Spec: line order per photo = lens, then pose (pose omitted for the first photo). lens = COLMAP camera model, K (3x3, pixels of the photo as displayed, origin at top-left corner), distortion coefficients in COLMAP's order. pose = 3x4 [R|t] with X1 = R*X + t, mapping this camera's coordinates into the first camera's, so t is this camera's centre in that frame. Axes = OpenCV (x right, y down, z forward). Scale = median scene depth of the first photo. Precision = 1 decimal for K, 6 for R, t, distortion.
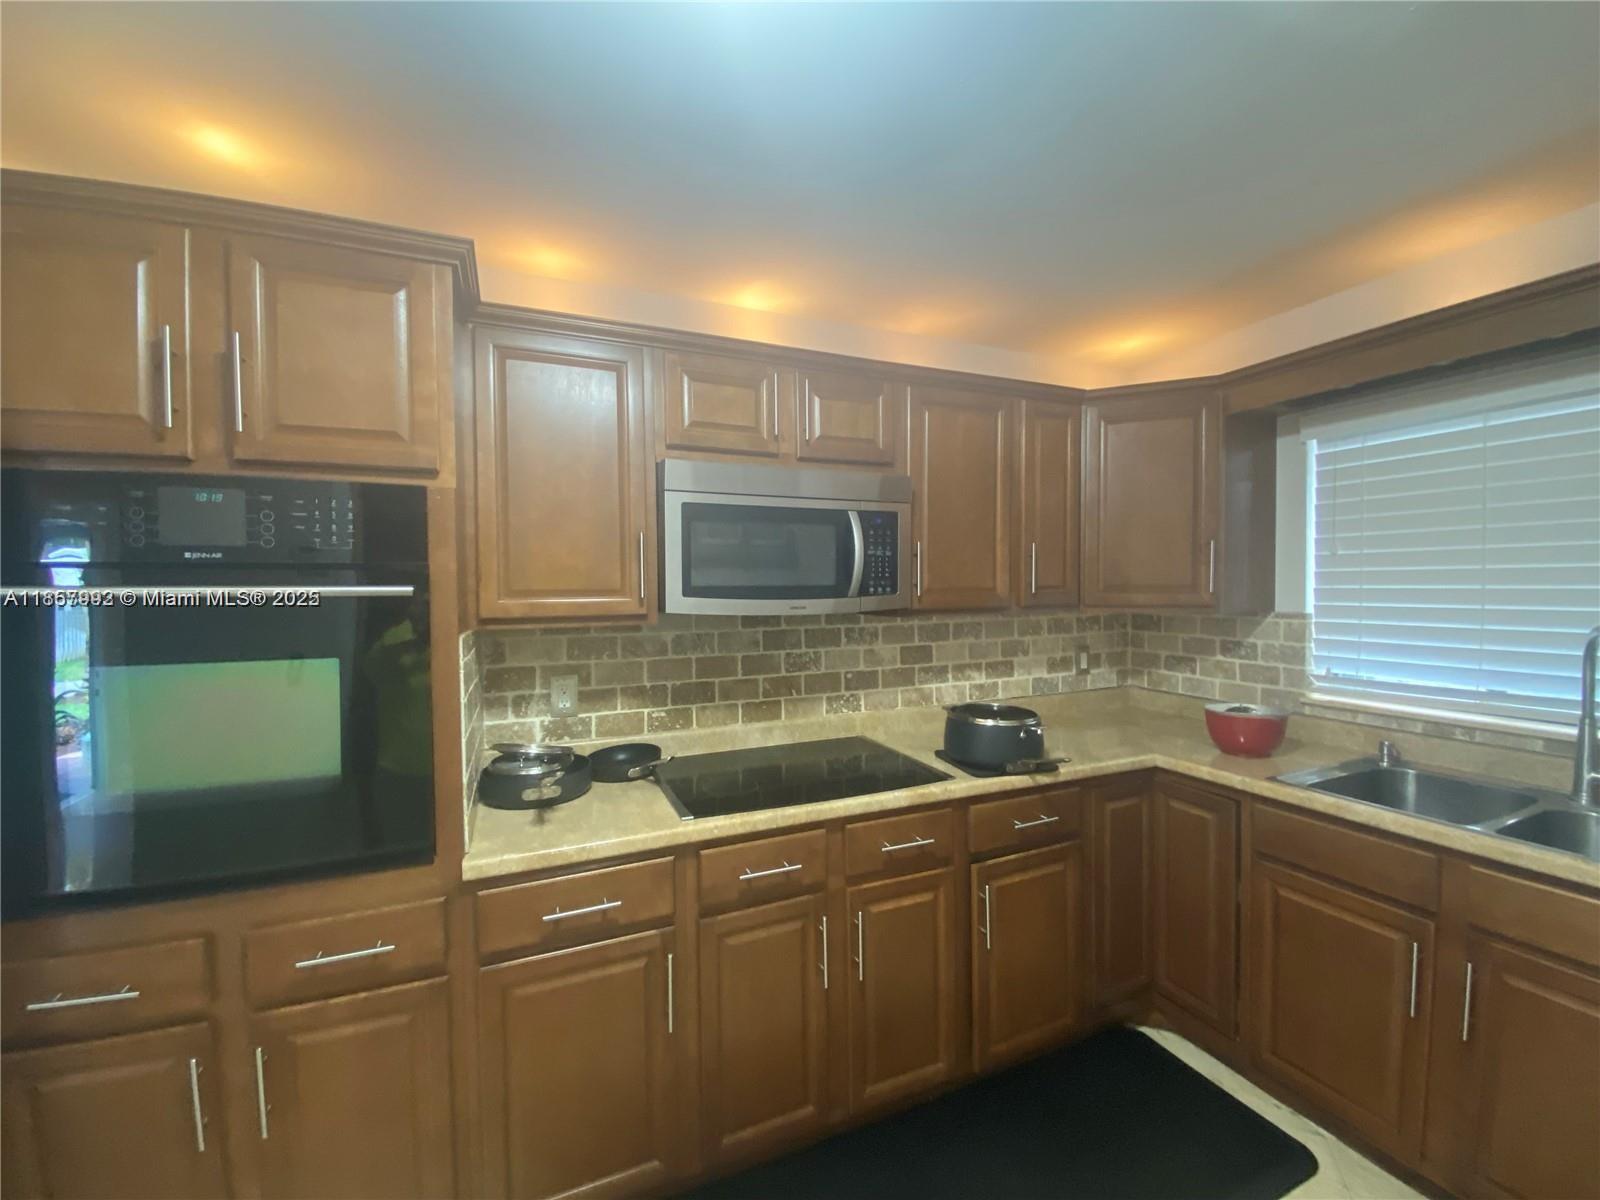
lens RADIAL K [[644.3, 0, 799.2], [0, 644.3, 598.1], [0, 0, 1]] dist [0.022387, -0.022841]
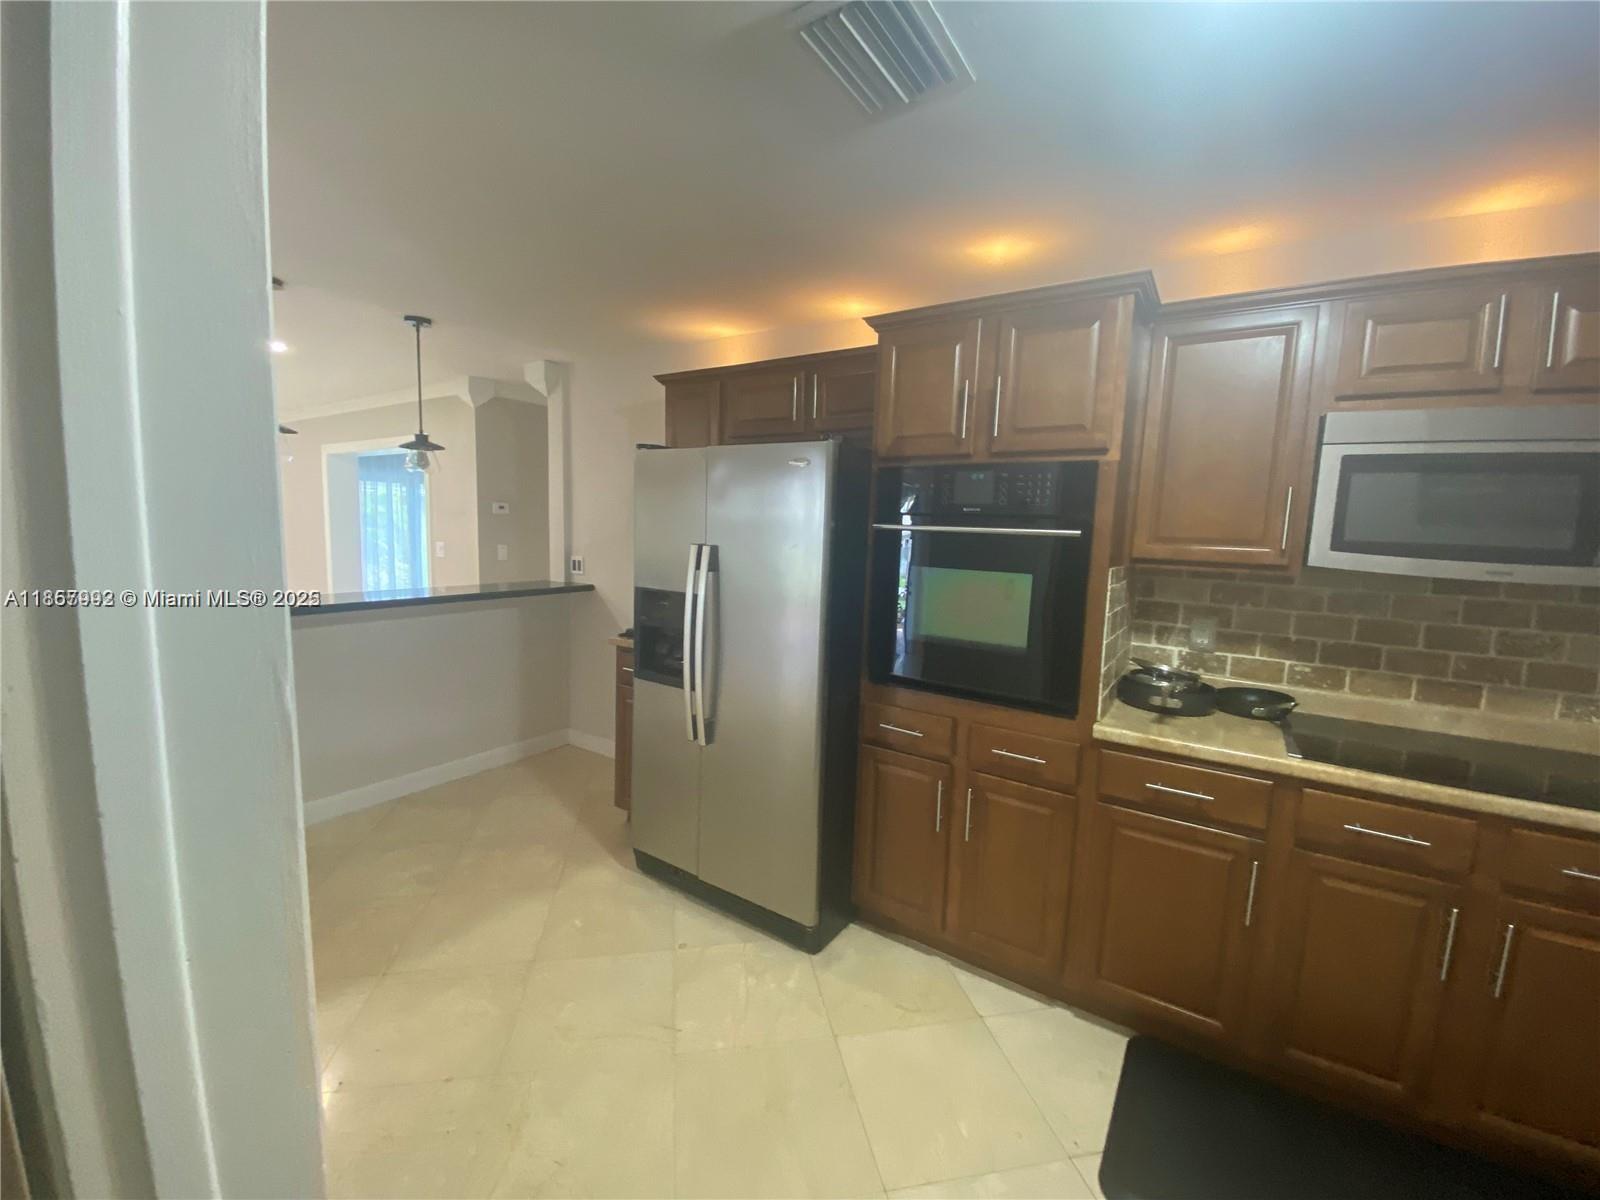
lens RADIAL K [[644.3, 0, 799.2], [0, 644.3, 598.1], [0, 0, 1]] dist [0.022387, -0.022841]
pose [[0.544363, 0.120643, -0.830129, 0.204580], [-0.059274, 0.992662, 0.105395, 0.012597], [0.836753, -0.008168, 0.547519, -0.238227]]
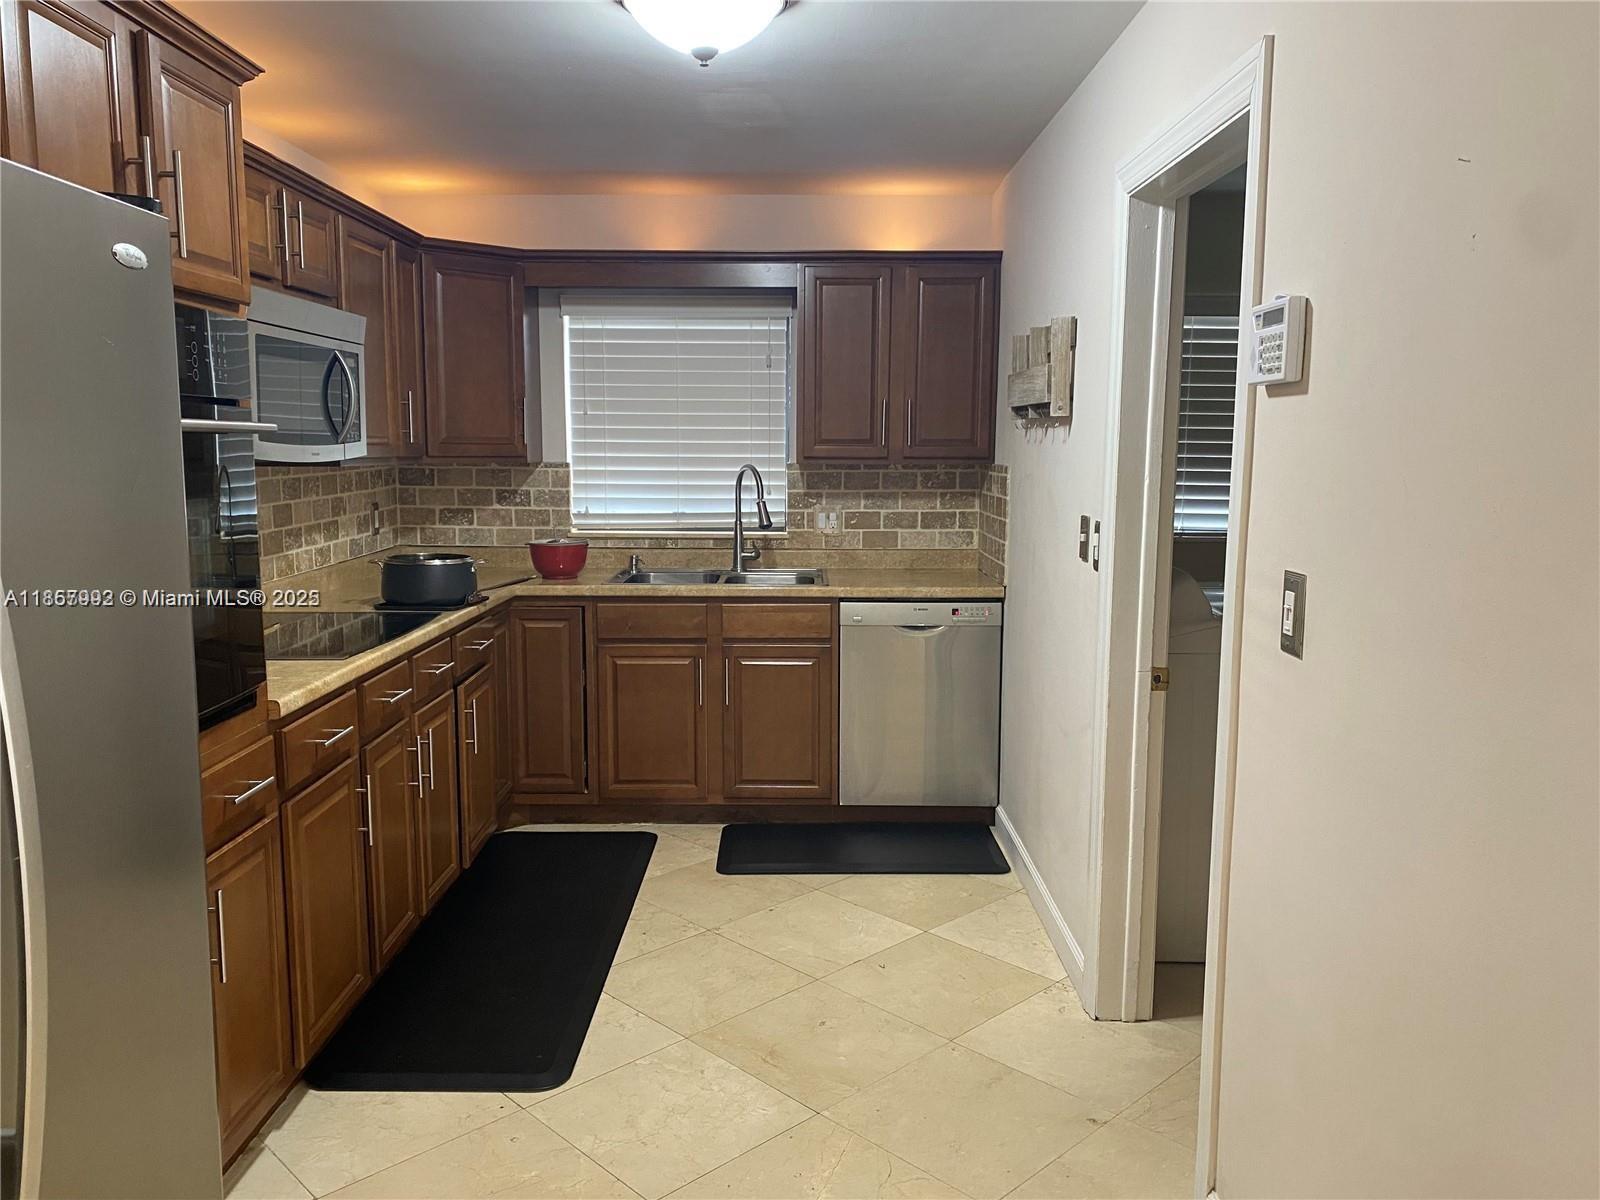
lens RADIAL K [[1227.9, 0, 800.0], [0, 1227.9, 600.0], [0, 0, 1]] dist [0.001422, -0.000090]
pose [[0.401661, -0.107086, 0.909506, -1.429021], [0.005832, 0.993419, 0.114391, 0.023001], [-0.915770, -0.040642, 0.399642, -0.390657]]
